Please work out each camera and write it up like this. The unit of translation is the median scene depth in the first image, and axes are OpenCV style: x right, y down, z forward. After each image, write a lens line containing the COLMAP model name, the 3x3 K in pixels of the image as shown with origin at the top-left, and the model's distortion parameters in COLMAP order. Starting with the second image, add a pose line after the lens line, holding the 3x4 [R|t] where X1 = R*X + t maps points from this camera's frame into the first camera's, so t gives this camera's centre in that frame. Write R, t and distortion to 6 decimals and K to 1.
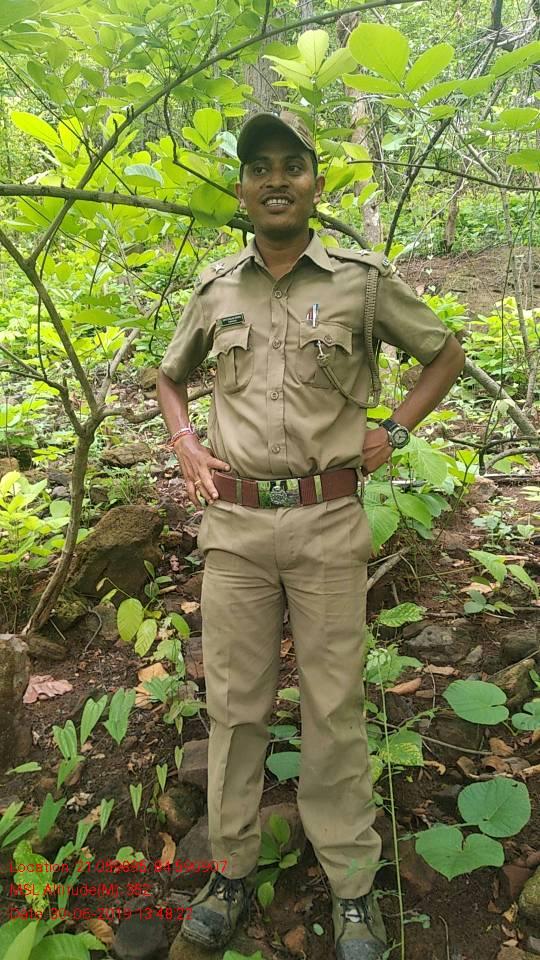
lens RADIAL K [[731.2, 0, 264.4], [0, 731.2, 470.3], [0, 0, 1]] dist [0.052650, -0.095523]
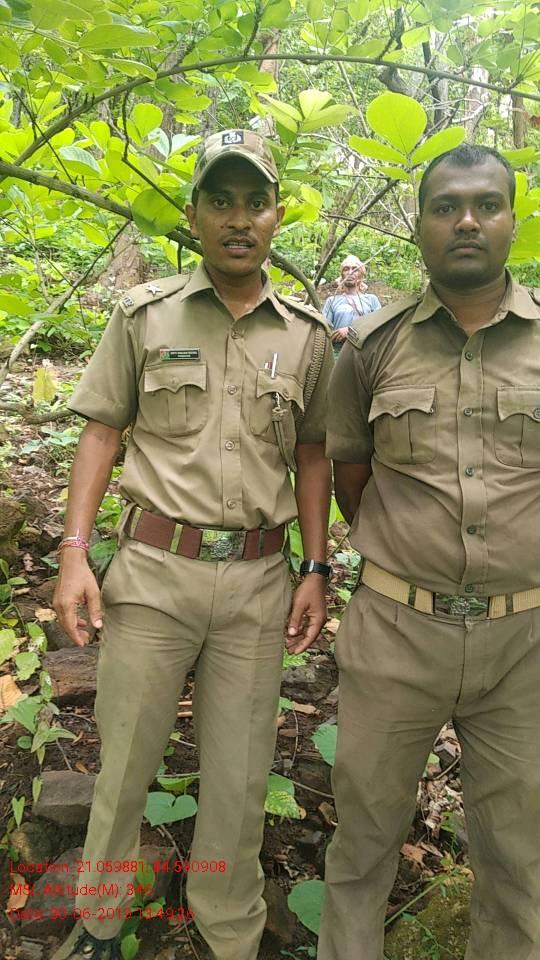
lens RADIAL K [[736.9, 0, 274.4], [0, 736.9, 477.9], [0, 0, 1]] dist [0.050014, -0.075968]
pose [[0.964083, 0.144290, 0.222991, -0.097040], [-0.146532, 0.989184, -0.006549, -0.041956], [-0.221524, -0.026362, 0.974798, 0.023487]]
